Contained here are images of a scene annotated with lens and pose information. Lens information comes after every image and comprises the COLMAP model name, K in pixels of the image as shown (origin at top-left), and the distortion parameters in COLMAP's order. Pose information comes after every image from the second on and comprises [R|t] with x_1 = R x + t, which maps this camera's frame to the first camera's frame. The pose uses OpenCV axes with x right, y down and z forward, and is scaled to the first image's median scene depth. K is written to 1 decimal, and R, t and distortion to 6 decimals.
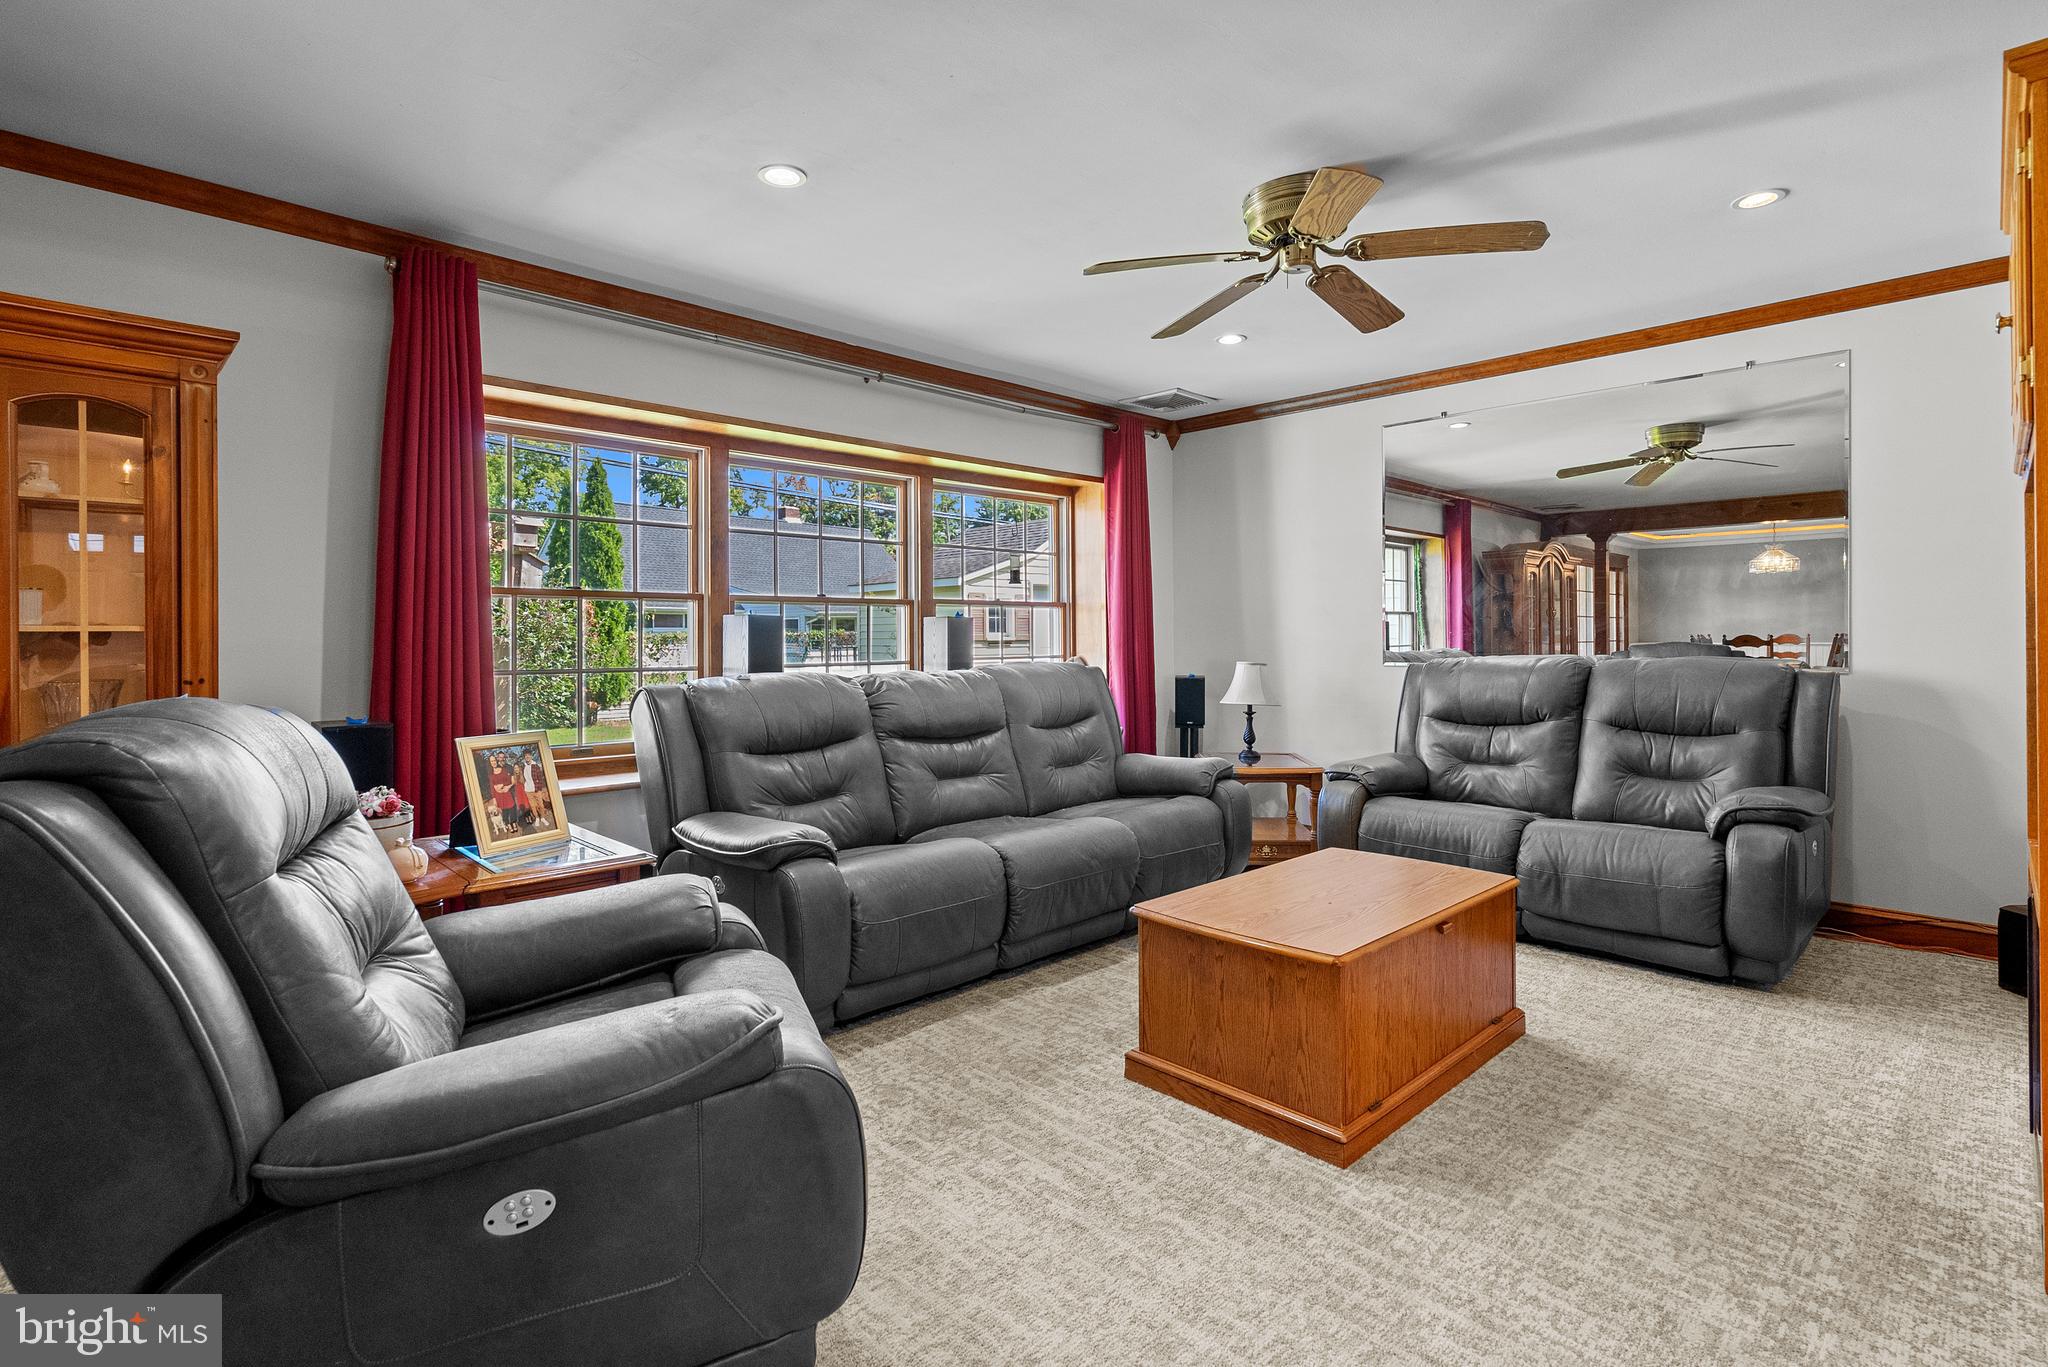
lens RADIAL K [[971.7, 0, 1026.9], [0, 971.7, 658.2], [0, 0, 1]] dist [-0.005086, 0.000409]
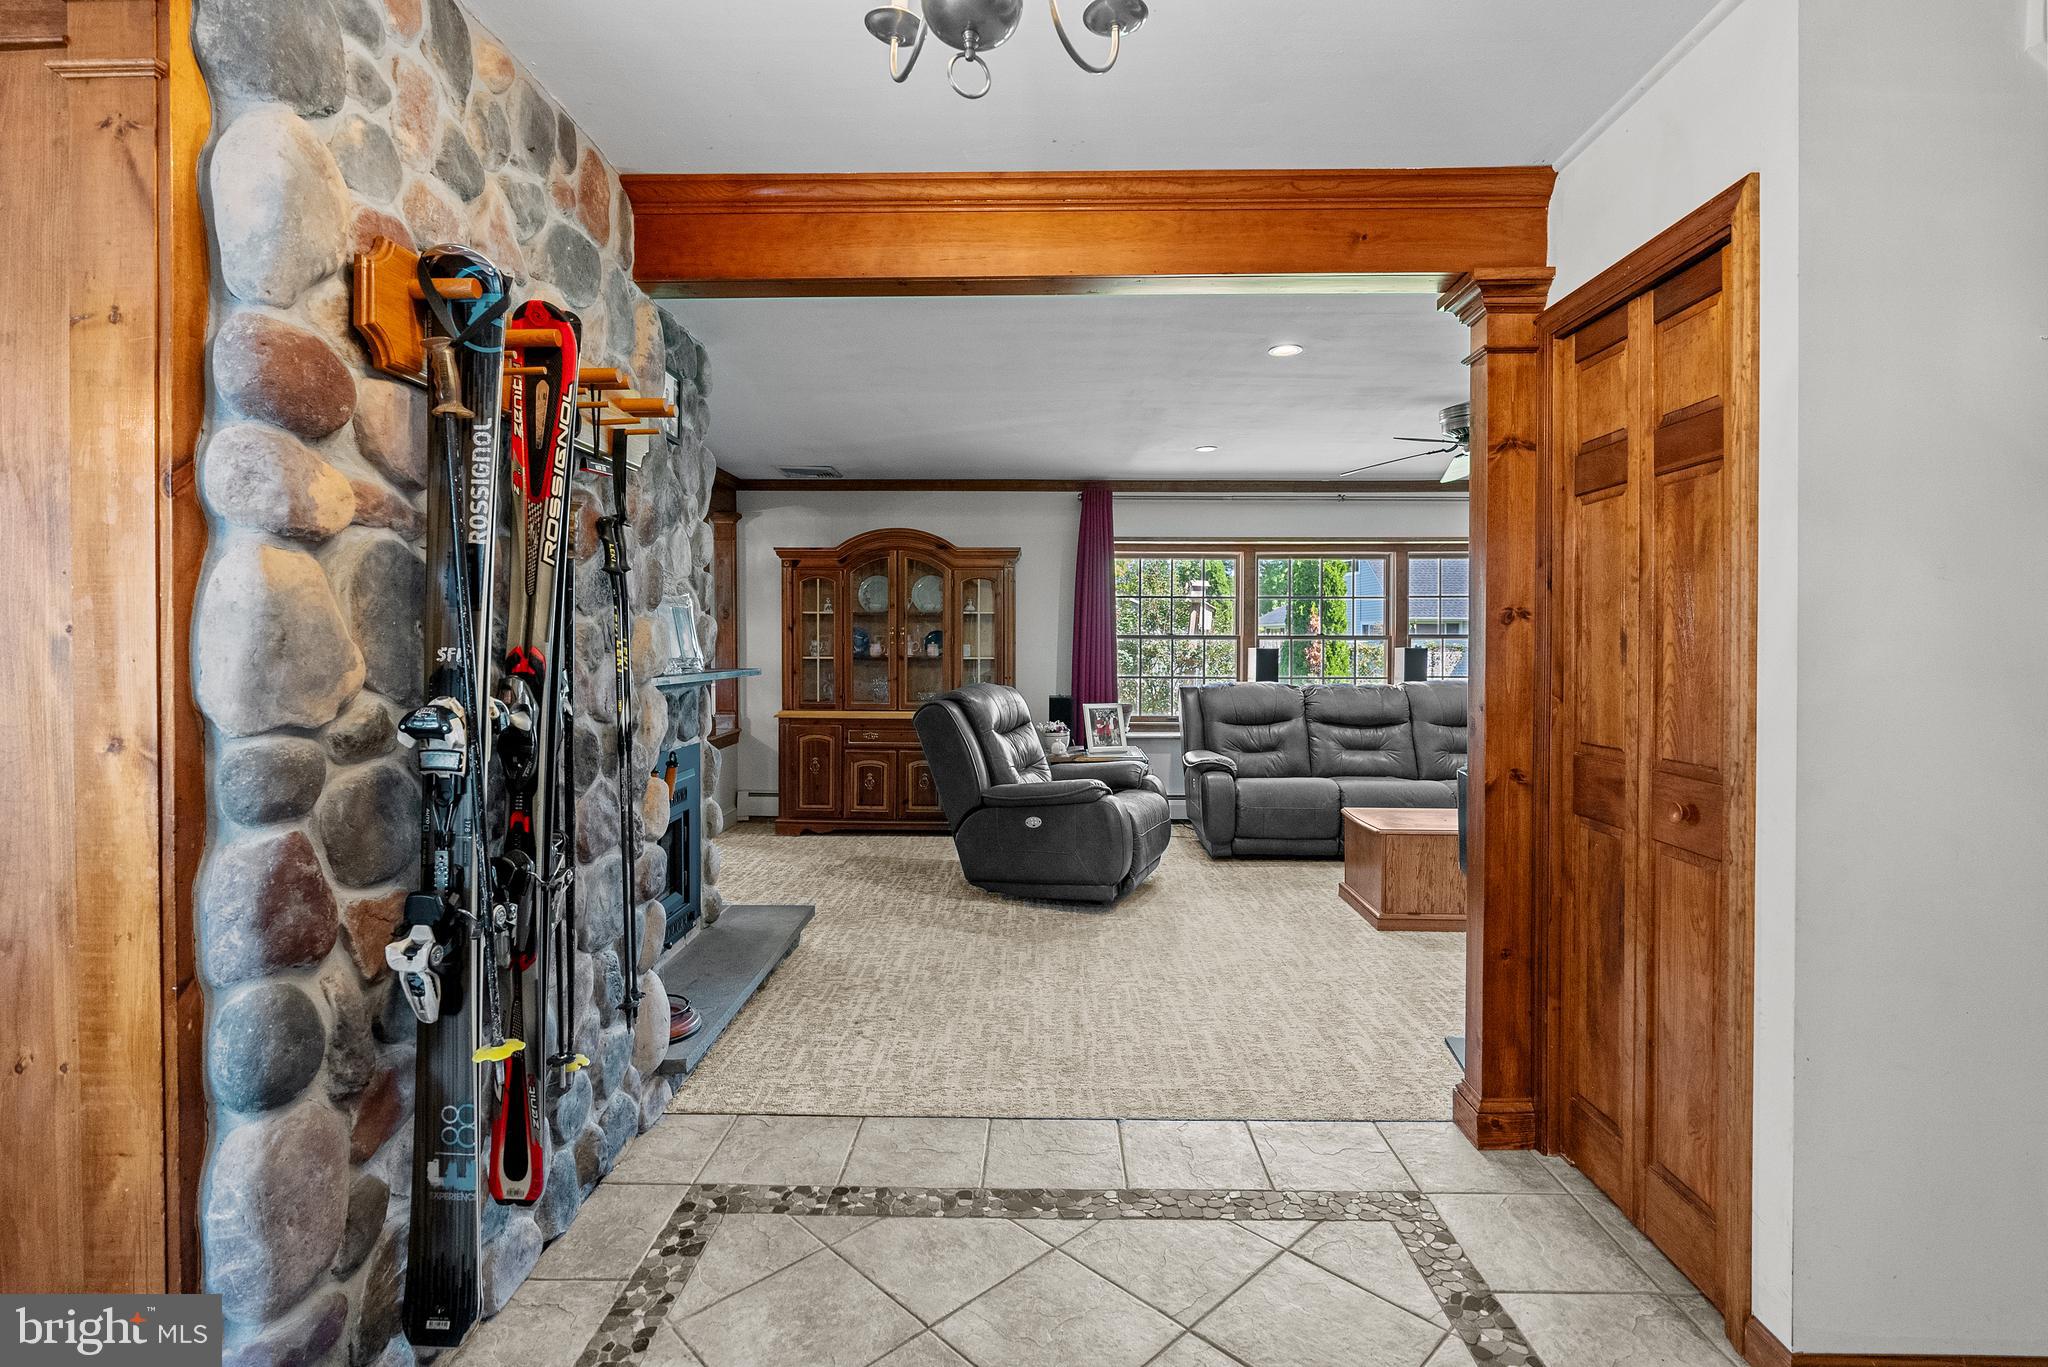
lens RADIAL K [[971.7, 0, 1026.9], [0, 971.7, 658.2], [0, 0, 1]] dist [-0.005086, 0.000409]
pose [[0.711019, 0.016733, -0.702974, 0.799372], [-0.022080, 0.999755, 0.001464, -0.024321], [0.702826, 0.014481, 0.711214, -0.649224]]
